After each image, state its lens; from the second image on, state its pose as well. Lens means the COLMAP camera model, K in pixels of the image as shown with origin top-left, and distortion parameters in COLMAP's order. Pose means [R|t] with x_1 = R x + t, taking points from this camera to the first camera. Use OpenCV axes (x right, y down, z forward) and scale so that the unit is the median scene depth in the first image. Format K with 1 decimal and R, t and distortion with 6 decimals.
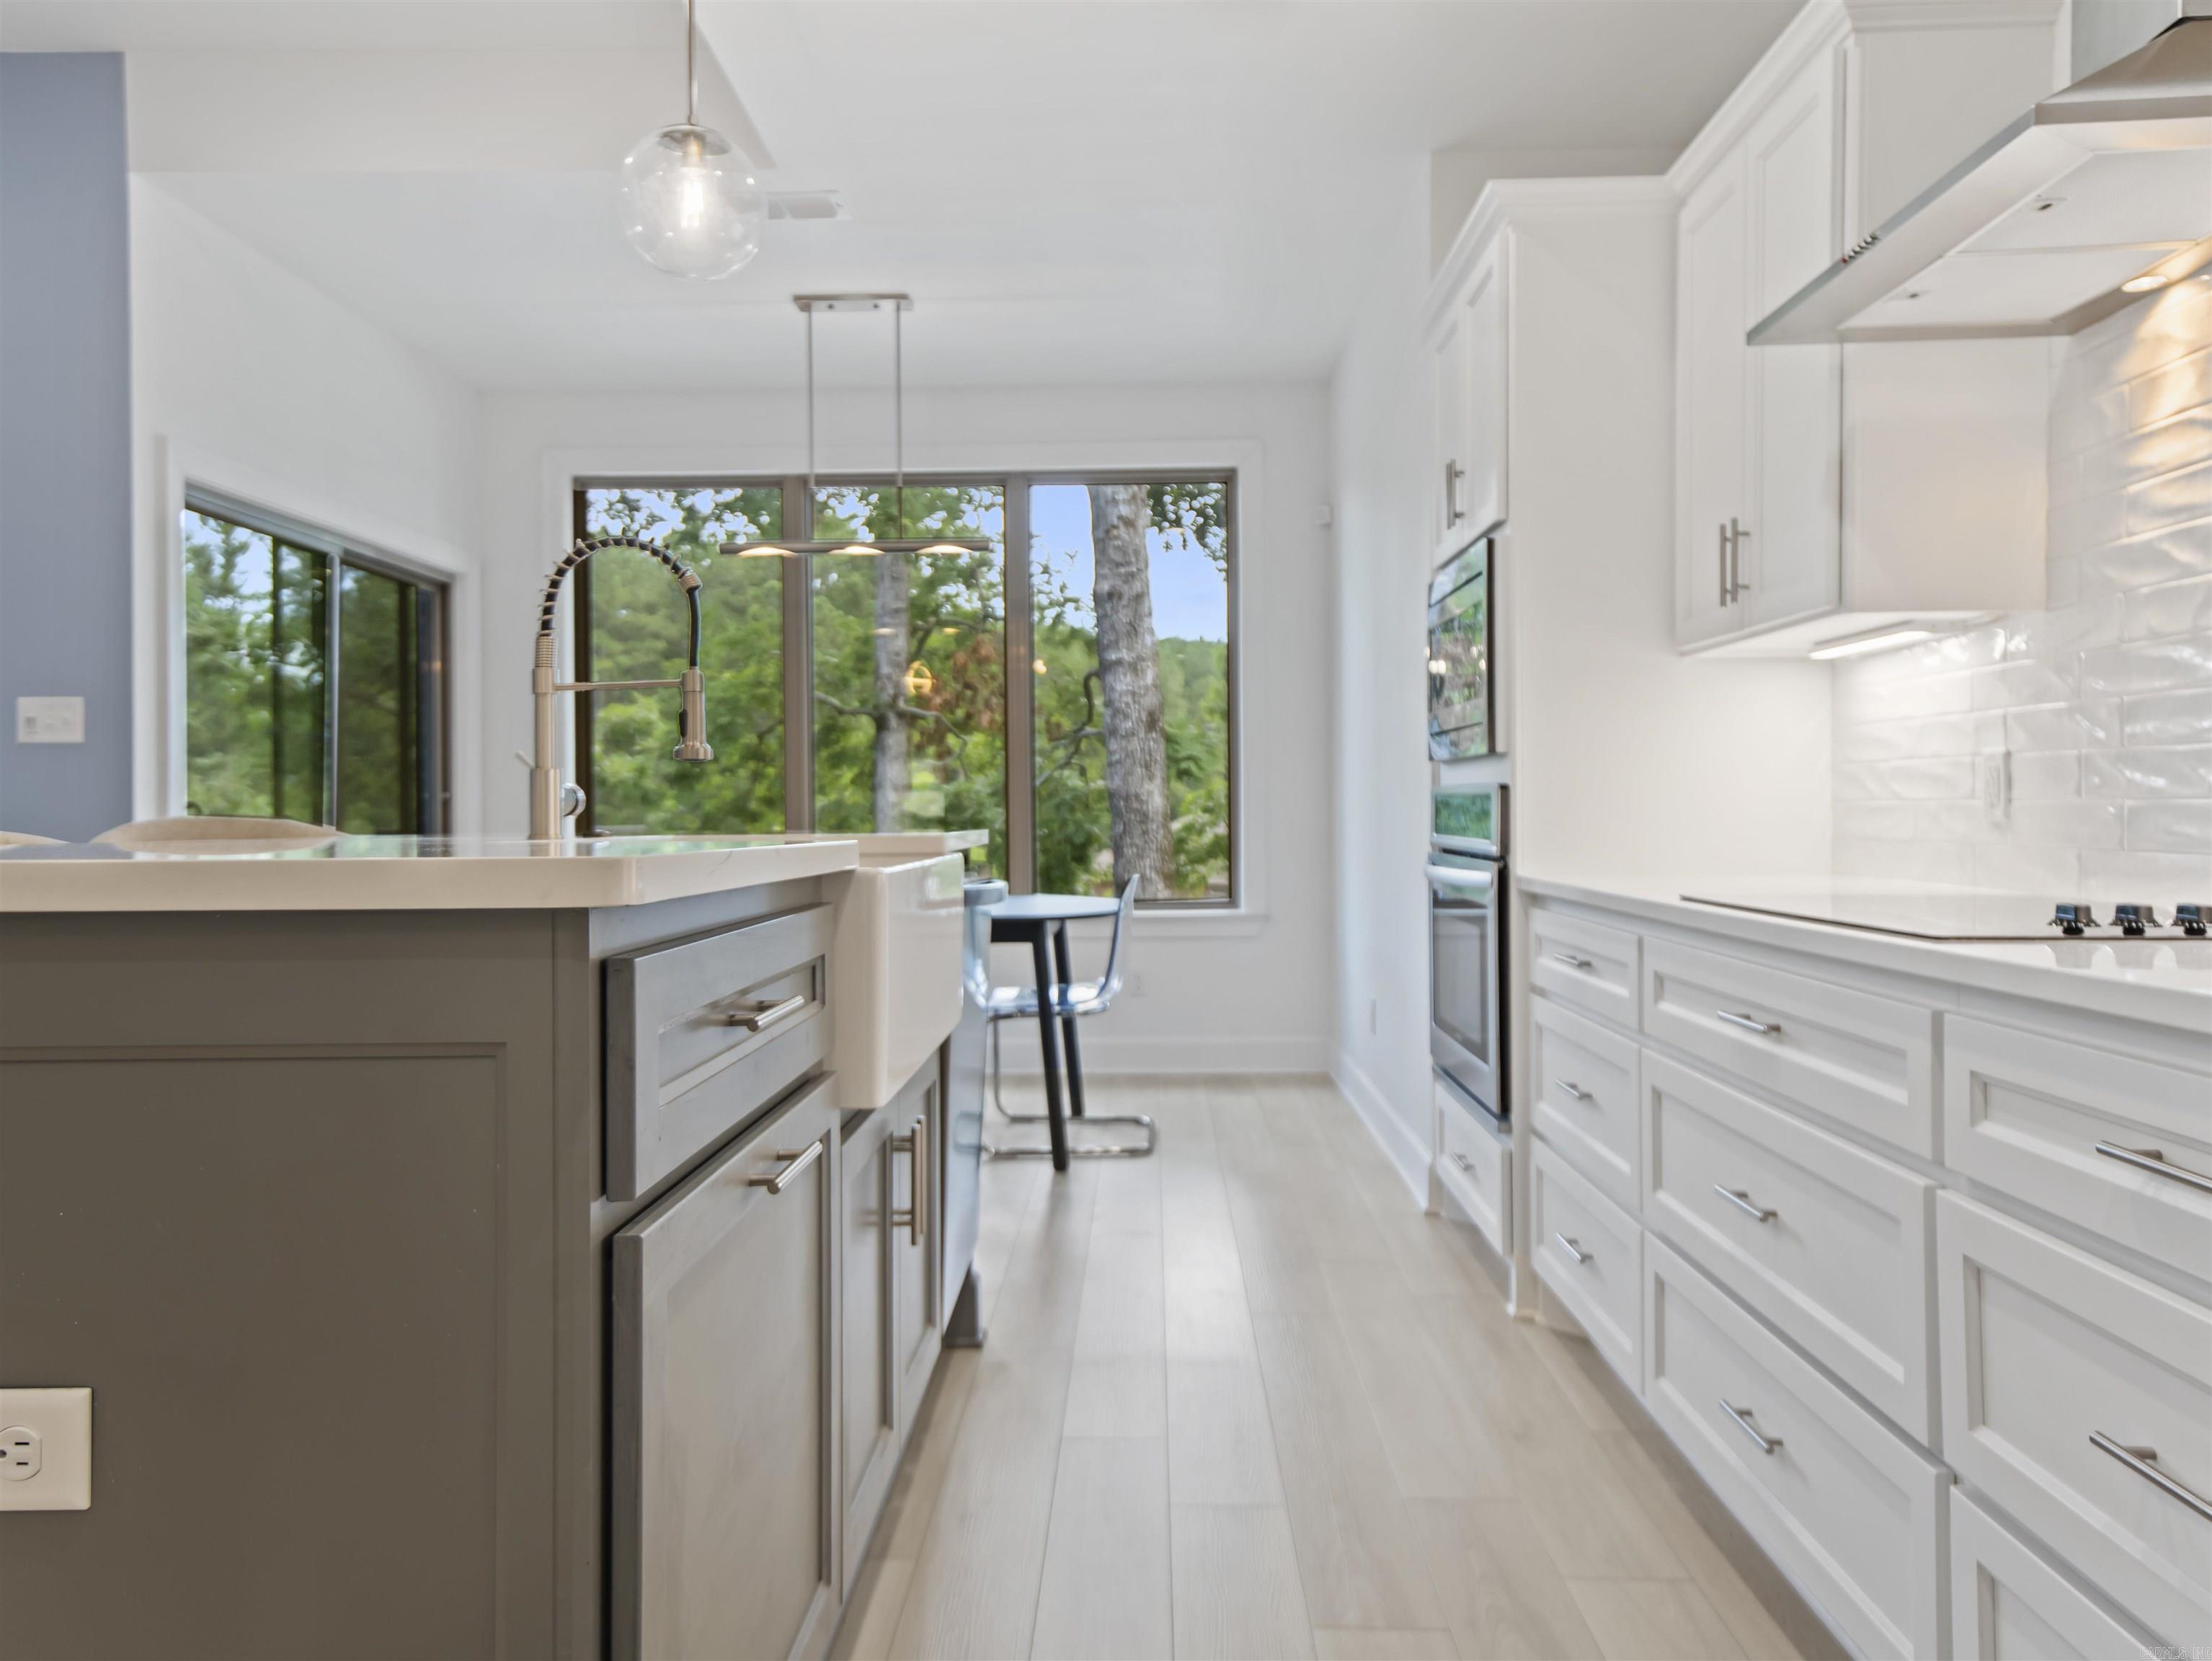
lens RADIAL K [[1520.0, 0, 1101.3], [0, 1520.0, 813.5], [0, 0, 1]] dist [0.008062, 0.002430]
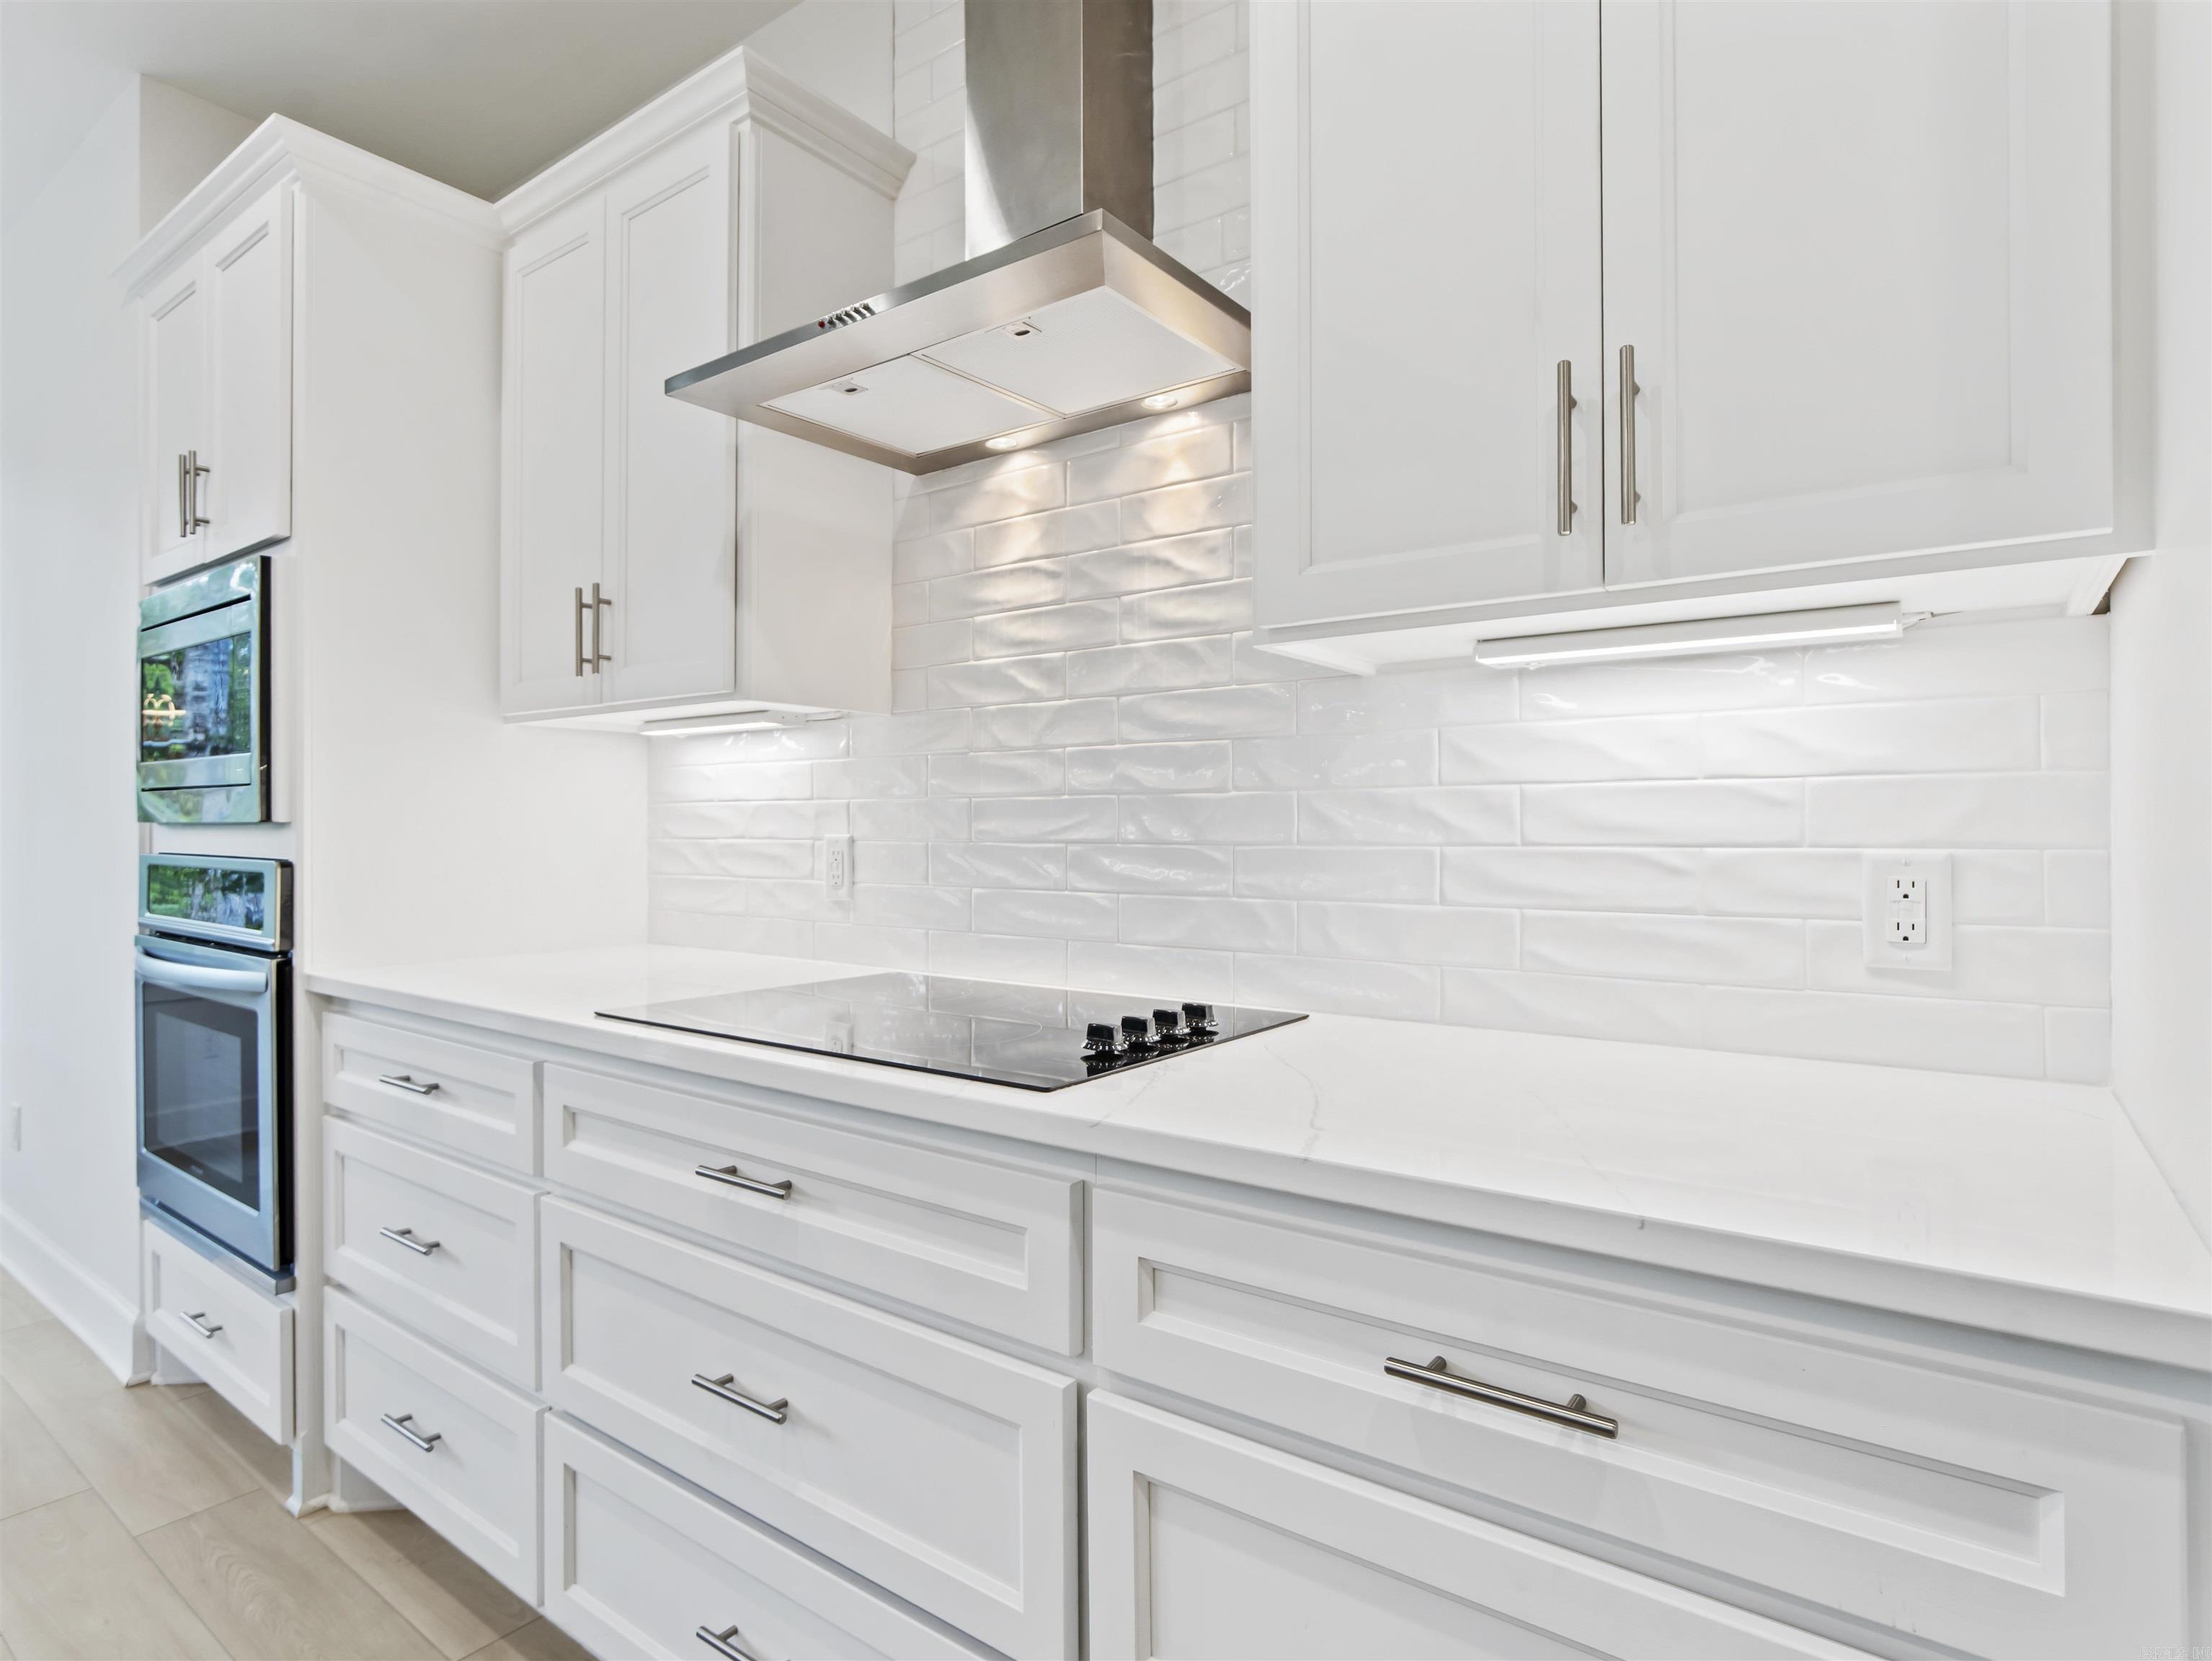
lens RADIAL K [[1158.7, 0, 1111.4], [0, 1158.7, 827.4], [0, 0, 1]] dist [-0.012377, 0.003455]
pose [[0.564846, 0.006202, 0.825173, 0.006258], [0.000204, 0.999971, -0.007656, -0.032984], [-0.825196, 0.004493, 0.564829, 0.291787]]
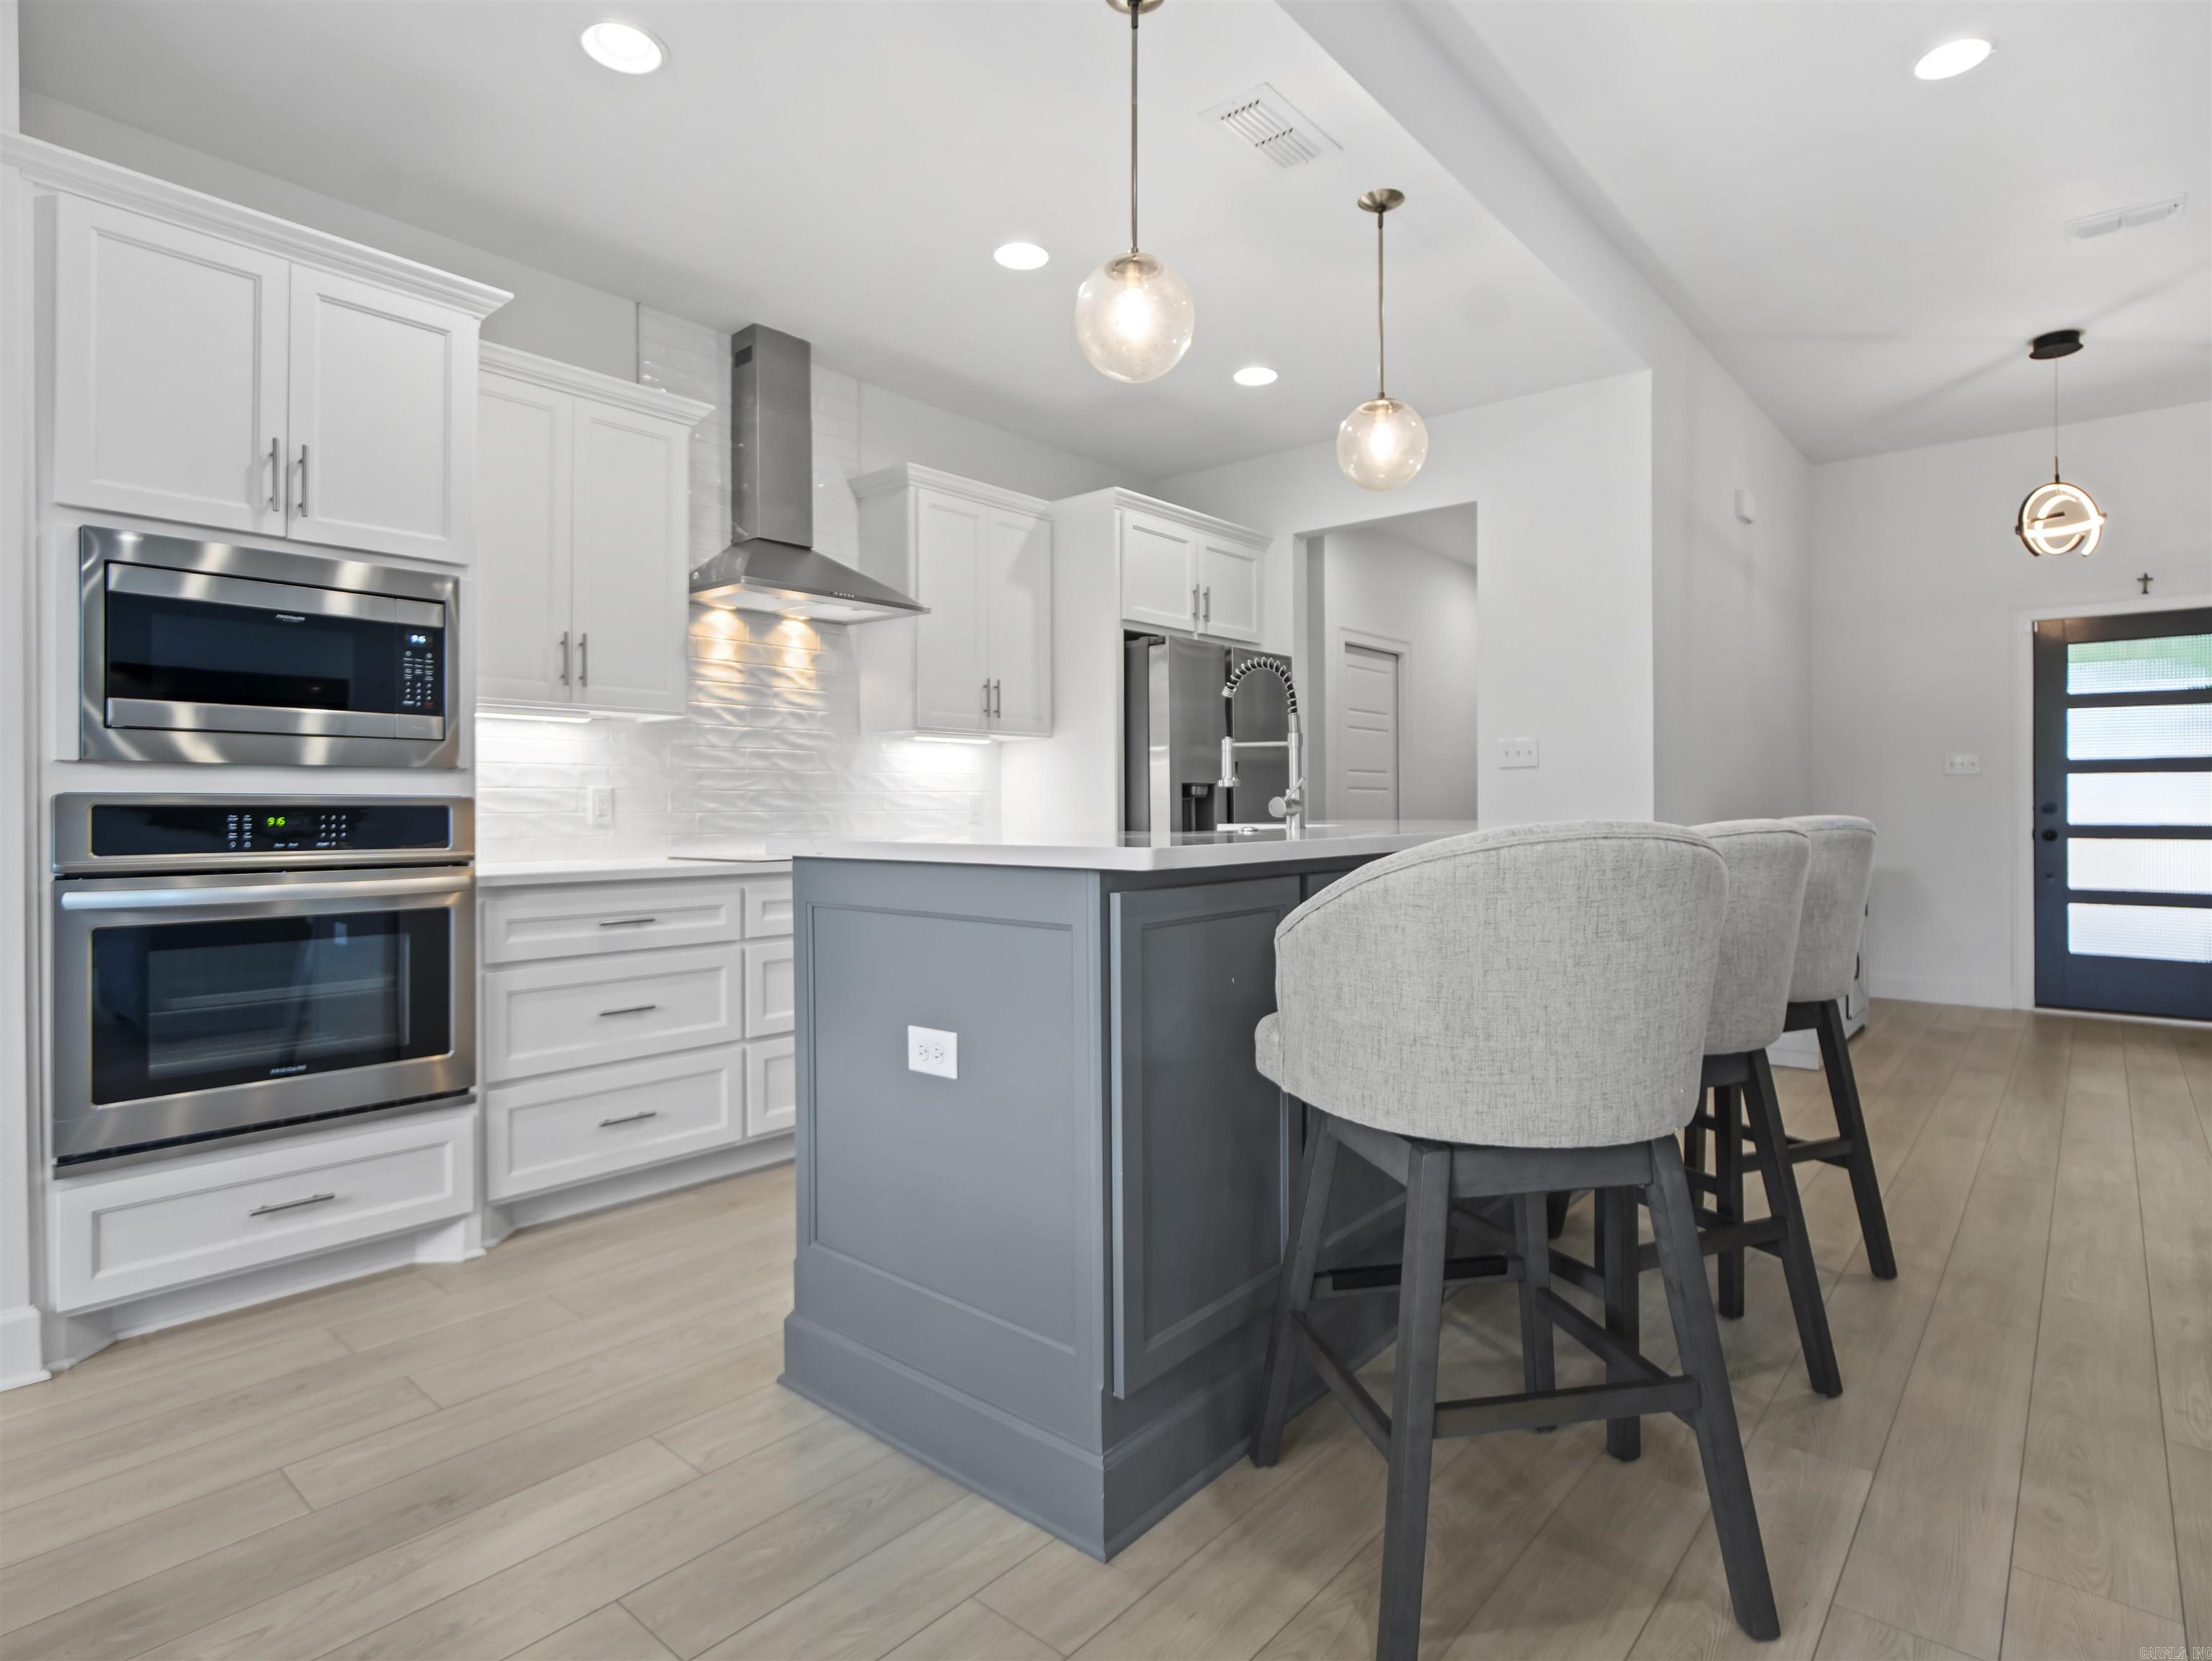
lens RADIAL K [[1158.7, 0, 1102.1], [0, 1158.7, 819.2], [0, 0, 1]] dist [-0.012377, 0.003455]
pose [[-0.784076, 0.001504, 0.620664, -0.647662], [0.009466, 0.999910, 0.009536, -0.007344], [-0.620593, 0.013352, -0.784019, 1.399807]]
